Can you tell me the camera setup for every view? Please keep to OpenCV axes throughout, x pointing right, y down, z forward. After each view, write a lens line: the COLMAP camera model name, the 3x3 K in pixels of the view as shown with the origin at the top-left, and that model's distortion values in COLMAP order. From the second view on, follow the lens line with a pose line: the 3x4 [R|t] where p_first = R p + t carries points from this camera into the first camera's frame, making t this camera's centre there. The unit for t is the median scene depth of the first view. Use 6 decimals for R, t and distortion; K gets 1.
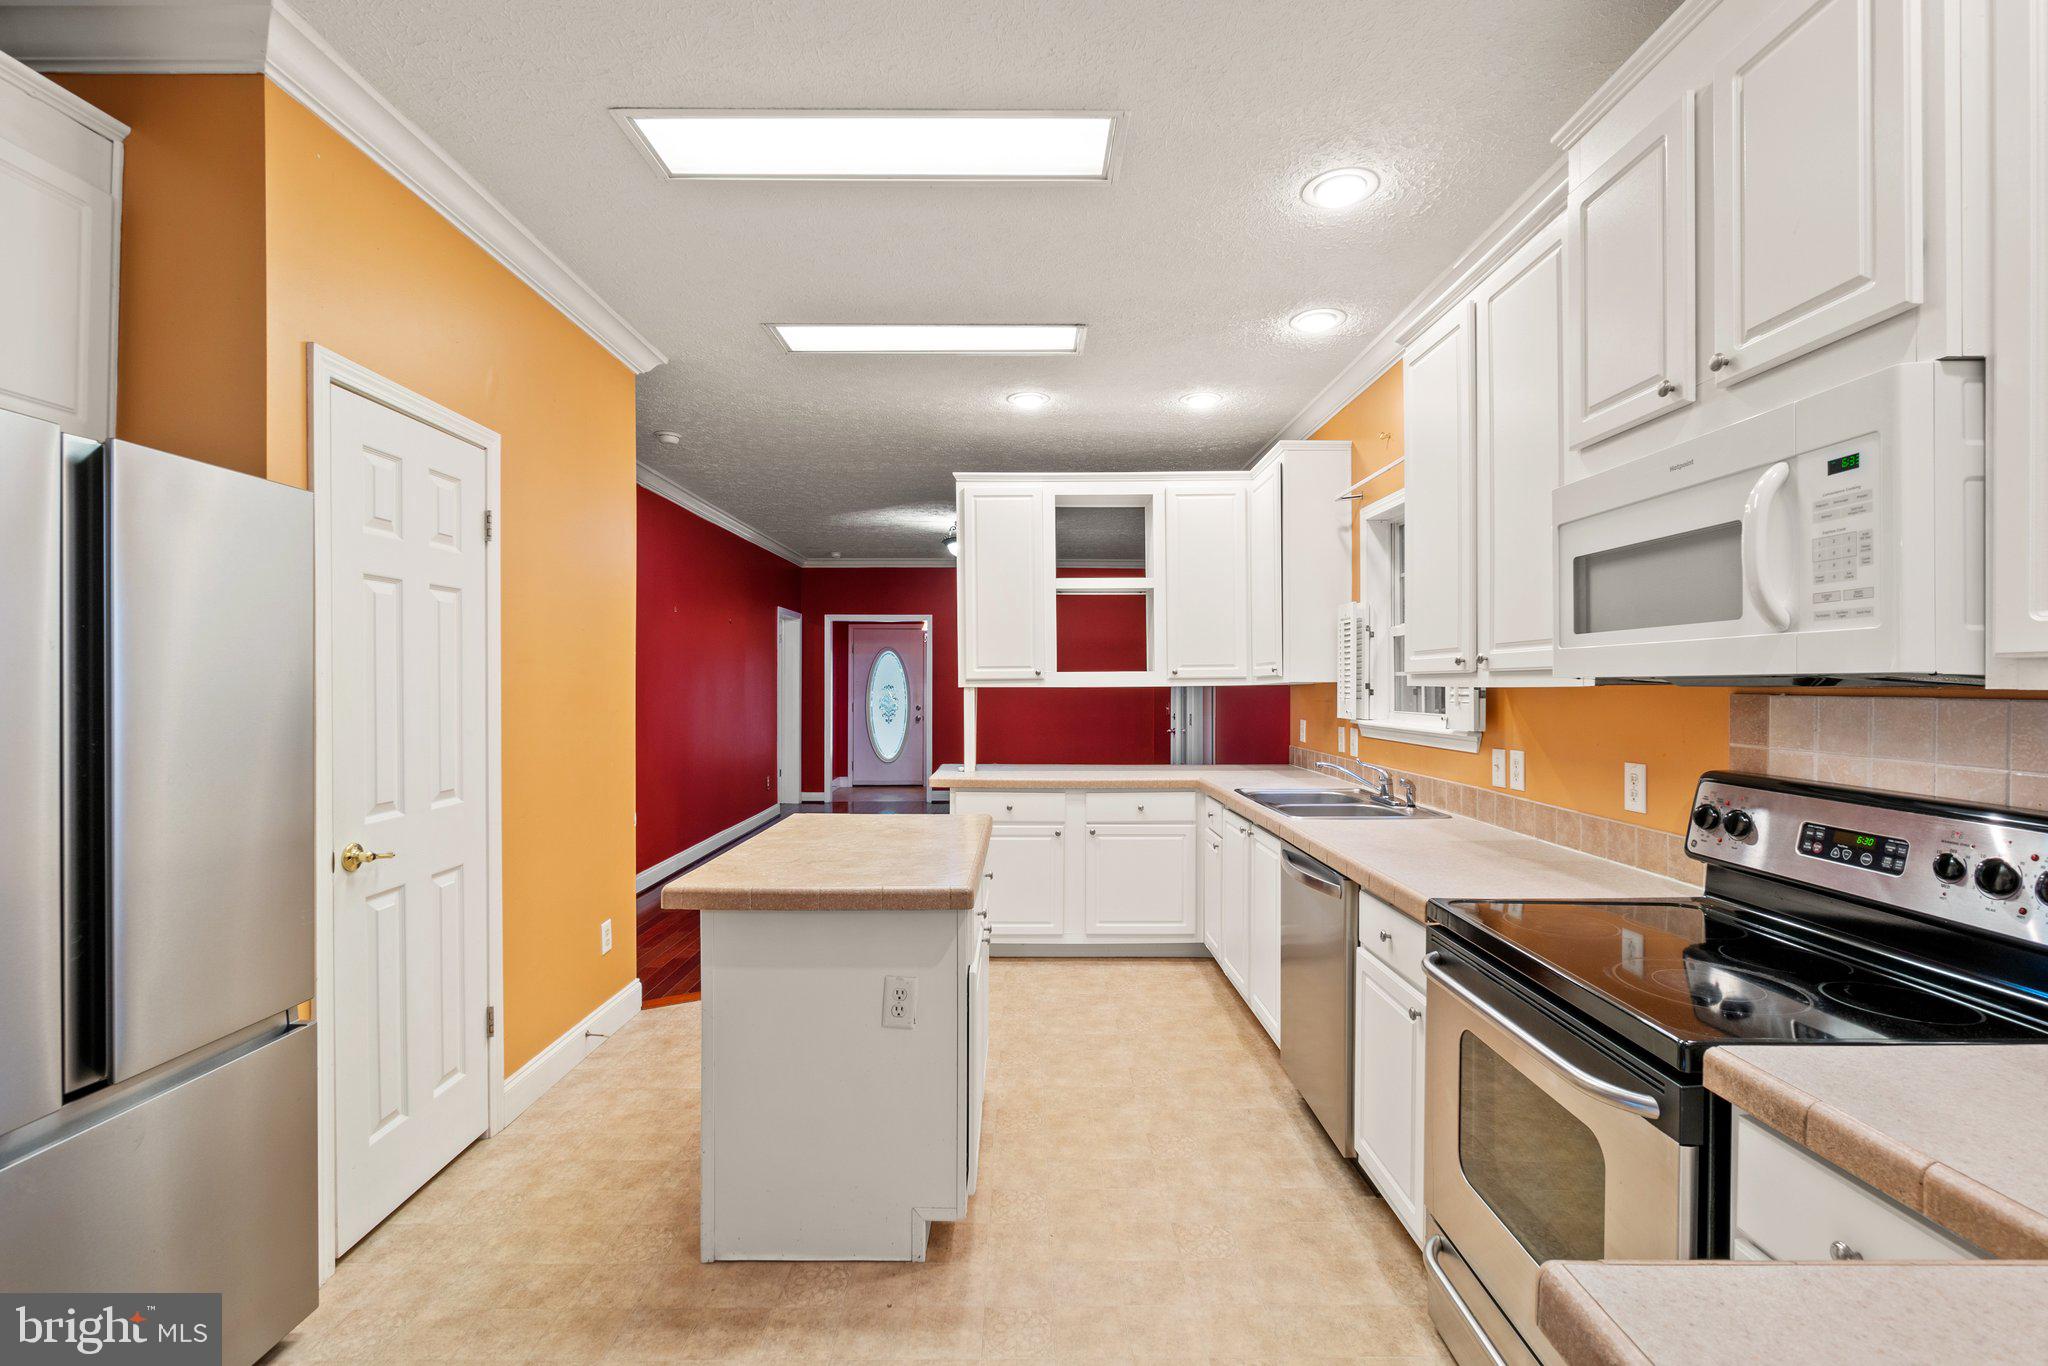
lens RADIAL K [[898.4, 0, 1024.0], [0, 898.4, 683.0], [0, 0, 1]] dist [-0.000412, -0.000054]
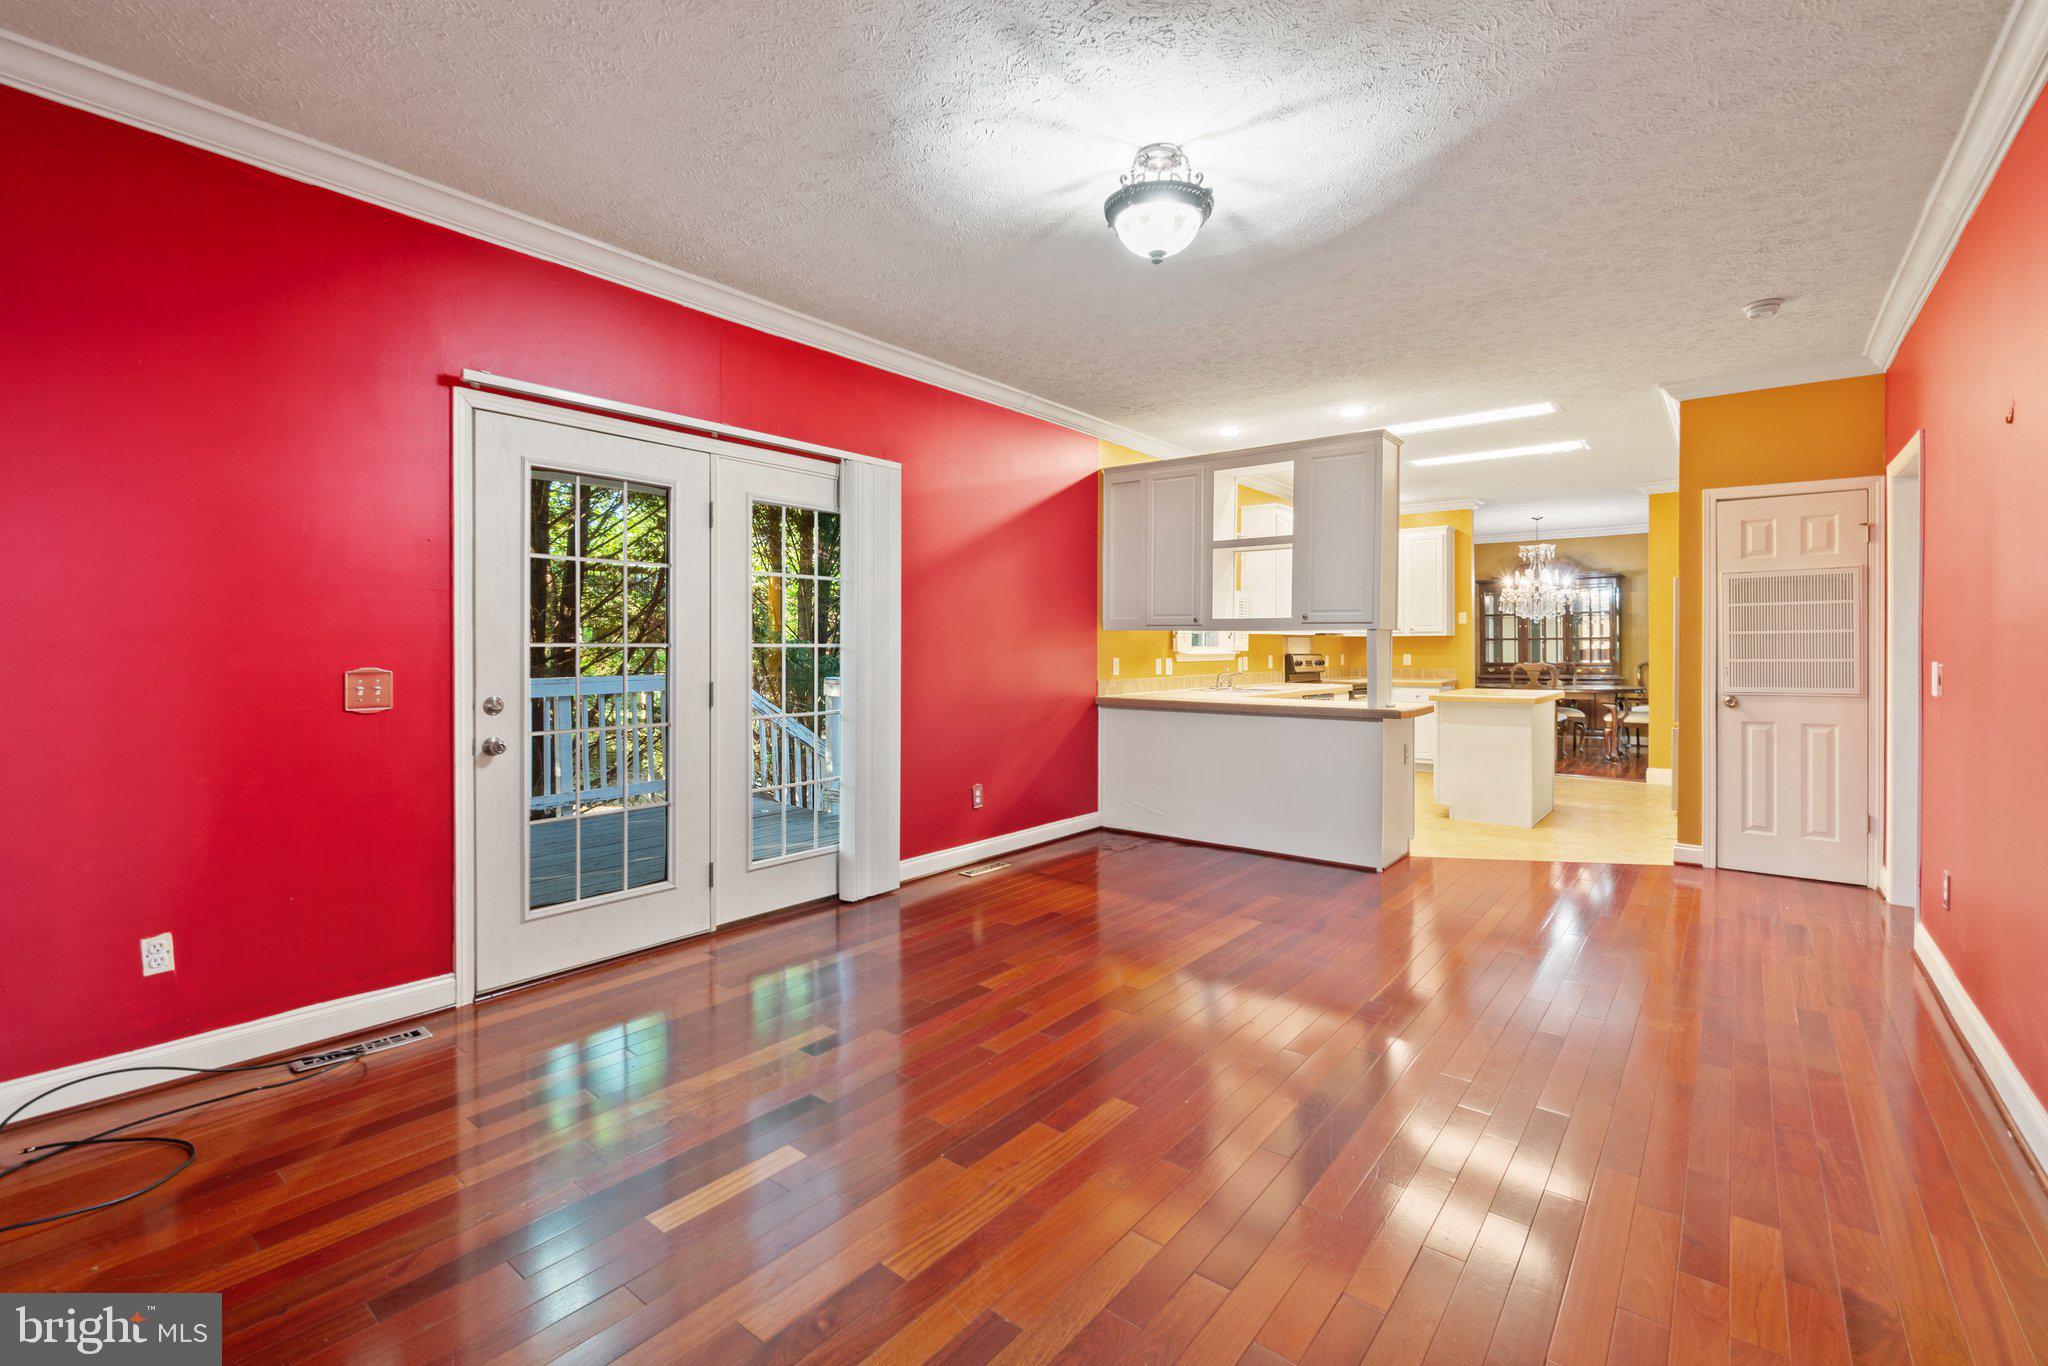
lens RADIAL K [[898.0, 0, 1024.7], [0, 898.0, 653.4], [0, 0, 1]] dist [-0.001130, -0.000133]
pose [[-0.778877, -0.006410, 0.627144, -0.848833], [-0.002008, 0.999968, 0.007726, 0.053077], [-0.627174, 0.004758, -0.778865, 4.461431]]
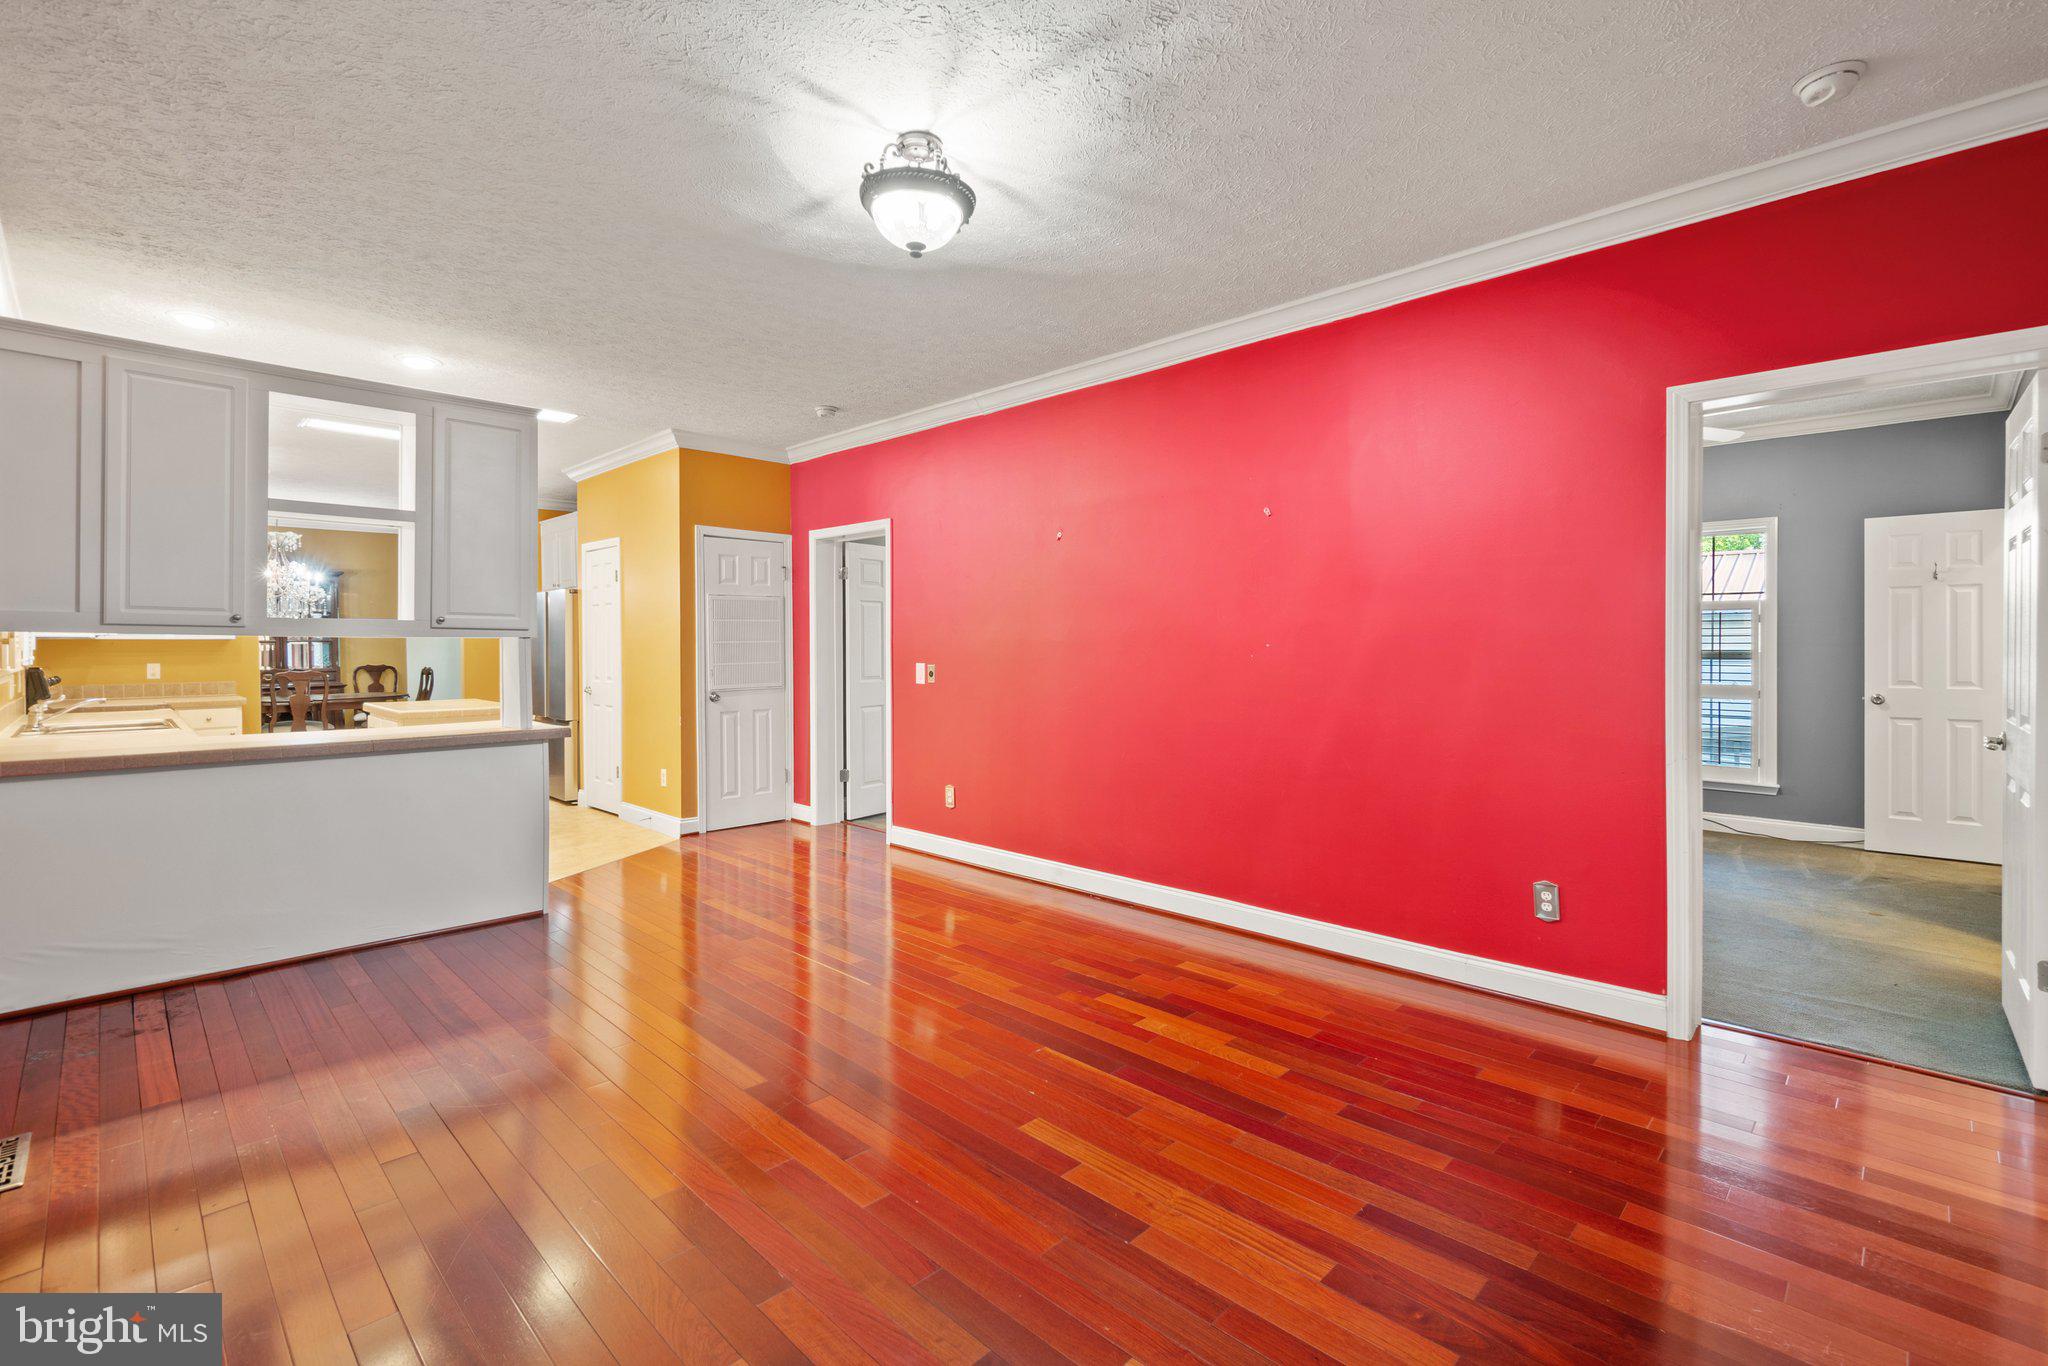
lens RADIAL K [[913.7, 0, 1015.2], [0, 913.7, 646.6], [0, 0, 1]] dist [-0.002691, -0.000574]
pose [[-0.709463, 0.000799, -0.704742, 0.502723], [0.001308, 0.999999, -0.000183, 0.032077], [0.704741, -0.001052, -0.709464, 4.312485]]
